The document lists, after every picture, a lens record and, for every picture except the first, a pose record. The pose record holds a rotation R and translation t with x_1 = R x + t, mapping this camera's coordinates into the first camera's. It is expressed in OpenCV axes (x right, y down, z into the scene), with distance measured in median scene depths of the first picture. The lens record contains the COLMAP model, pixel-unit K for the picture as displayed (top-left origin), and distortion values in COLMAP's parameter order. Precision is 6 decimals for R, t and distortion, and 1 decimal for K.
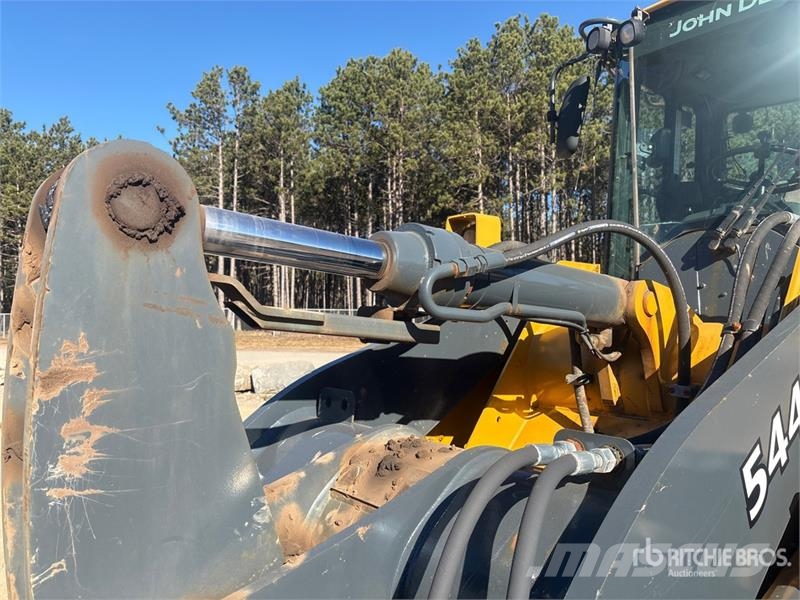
lens RADIAL K [[604.4, 0, 400.9], [0, 604.4, 292.7], [0, 0, 1]] dist [0.040581, -0.004292]
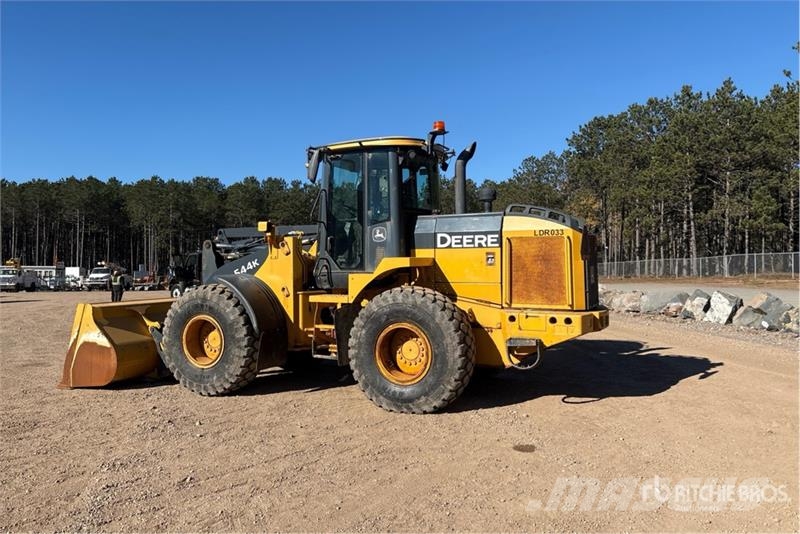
lens RADIAL K [[607.6, 0, 407.3], [0, 607.6, 271.2], [0, 0, 1]] dist [0.048432, -0.014170]
pose [[0.425273, 0.002444, -0.905062, 0.259439], [0.046867, 0.998595, 0.024719, 0.005293], [0.903851, -0.052930, 0.424561, -0.012370]]
